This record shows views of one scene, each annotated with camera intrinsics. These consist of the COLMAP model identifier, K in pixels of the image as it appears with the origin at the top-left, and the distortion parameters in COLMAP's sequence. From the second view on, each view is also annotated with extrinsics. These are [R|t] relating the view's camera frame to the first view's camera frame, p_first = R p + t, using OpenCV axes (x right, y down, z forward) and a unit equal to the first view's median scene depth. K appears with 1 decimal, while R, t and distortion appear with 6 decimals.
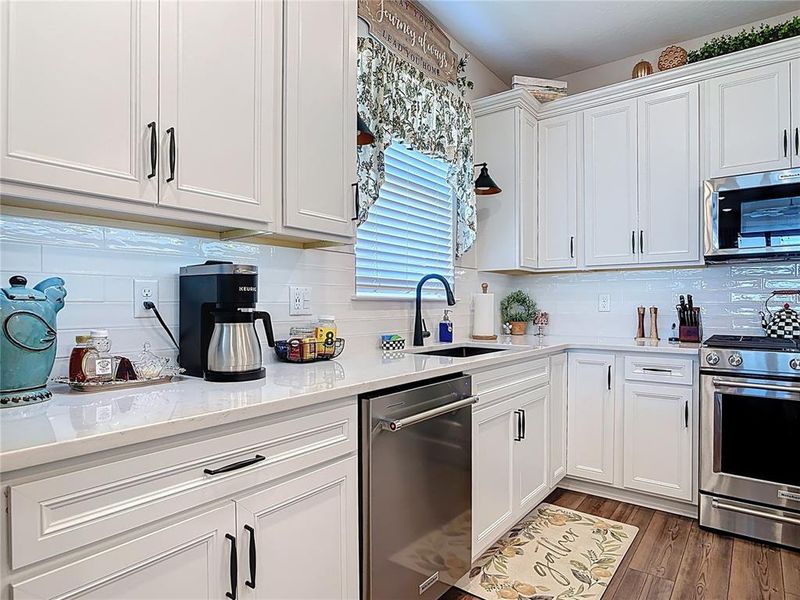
lens RADIAL K [[465.5, 0, 397.3], [0, 465.5, 308.0], [0, 0, 1]] dist [-0.015807, 0.000713]
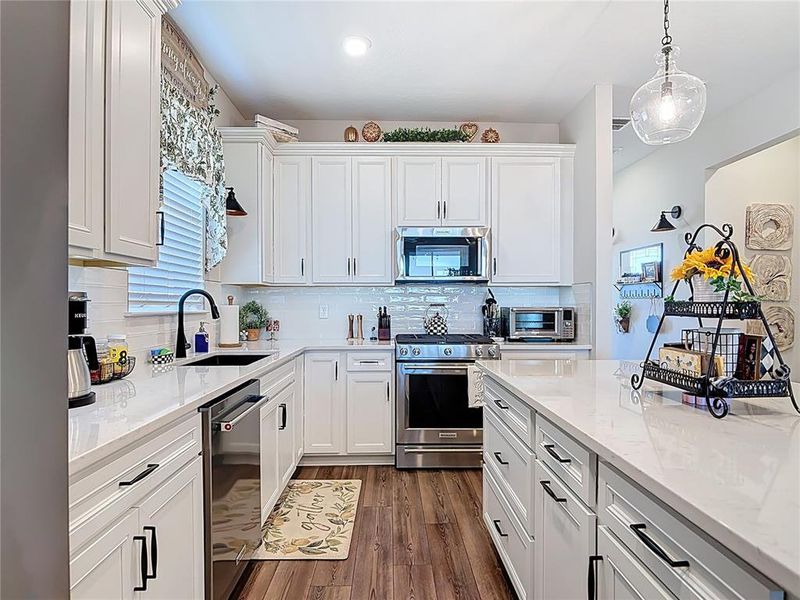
lens RADIAL K [[463.4, 0, 399.6], [0, 463.4, 303.2], [0, 0, 1]] dist [-0.011808, -0.000607]
pose [[0.777626, -0.000946, 0.628726, -0.221885], [0.006239, 0.999961, -0.006212, -0.030990], [-0.628696, 0.008753, 0.777602, -0.119753]]
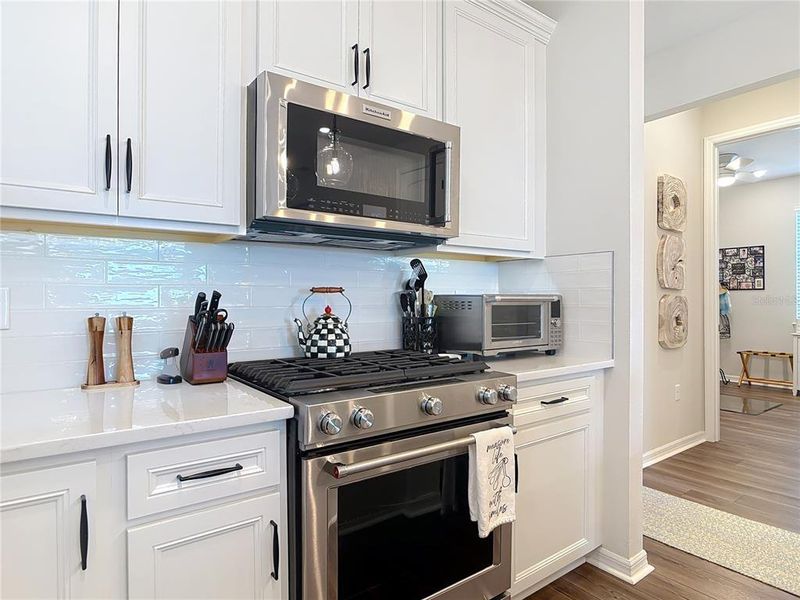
lens RADIAL K [[467.4, 0, 399.0], [0, 467.4, 300.0], [0, 0, 1]] dist [-0.019755, -0.001304]
pose [[0.275612, -0.004564, 0.961258, 0.200419], [0.008072, 0.999964, 0.002434, -0.019618], [-0.961235, 0.007088, 0.275639, 0.693624]]
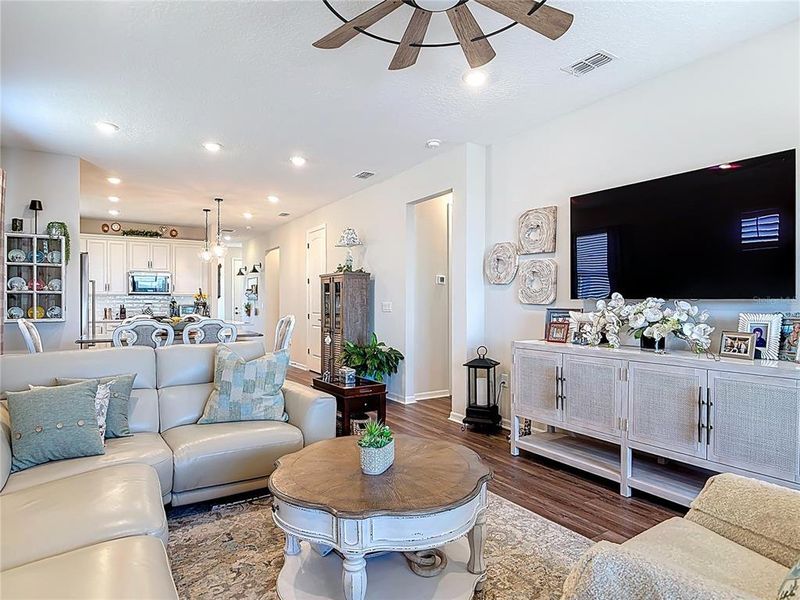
lens RADIAL K [[461.0, 0, 397.2], [0, 461.0, 302.6], [0, 0, 1]] dist [-0.014760, -0.001013]
pose [[0.346590, -0.000983, 0.938016, -1.837606], [0.011994, 0.999922, -0.003383, -0.006672], [-0.937940, 0.012424, 0.346575, -2.054218]]
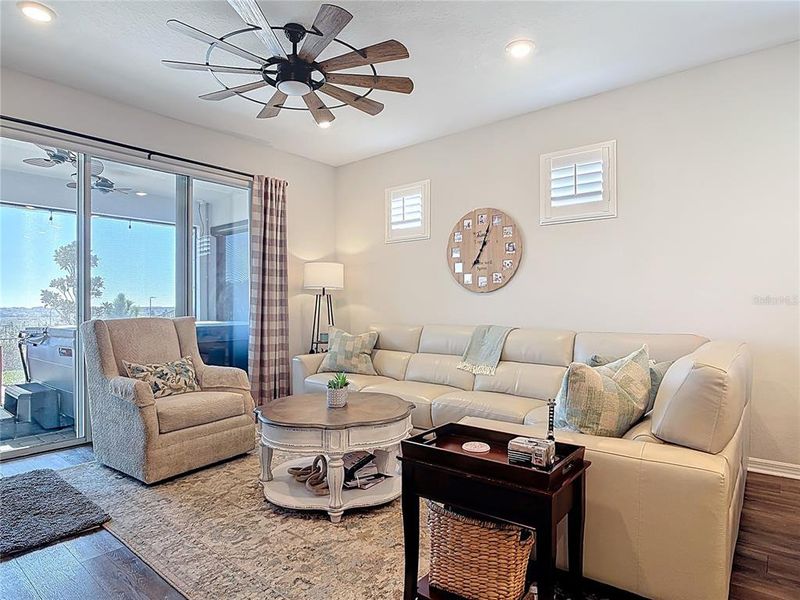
lens RADIAL K [[461.0, 0, 397.2], [0, 461.0, 302.6], [0, 0, 1]] dist [-0.014760, -0.001013]
pose [[-0.035919, -0.003170, -0.999350, -0.056188], [-0.006973, 0.999971, -0.002921, 0.024184], [0.999330, 0.006863, -0.035941, -1.577549]]
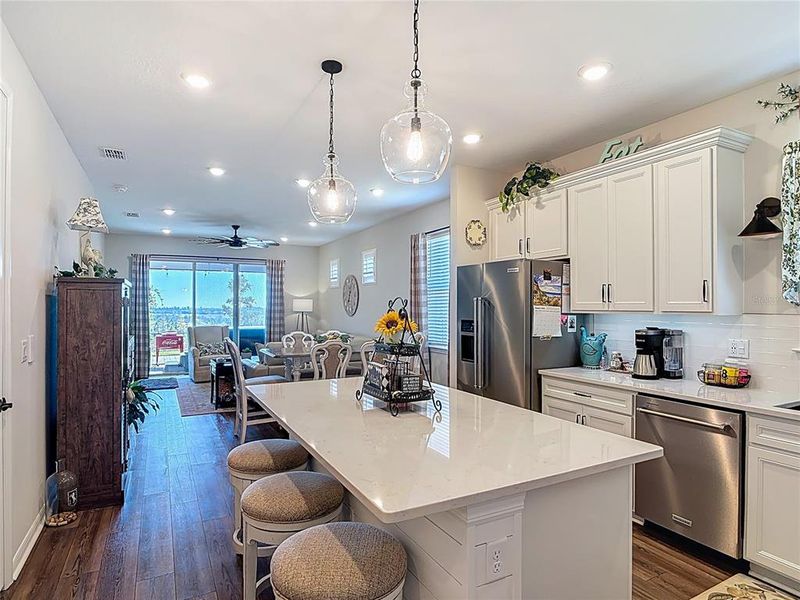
lens RADIAL K [[461.0, 0, 397.2], [0, 461.0, 302.6], [0, 0, 1]] dist [-0.014760, -0.001013]
pose [[-0.421148, -0.007165, -0.906963, 1.239540], [-0.010294, 0.999942, -0.003120, -0.114003], [0.906933, 0.008023, -0.421198, 0.459993]]
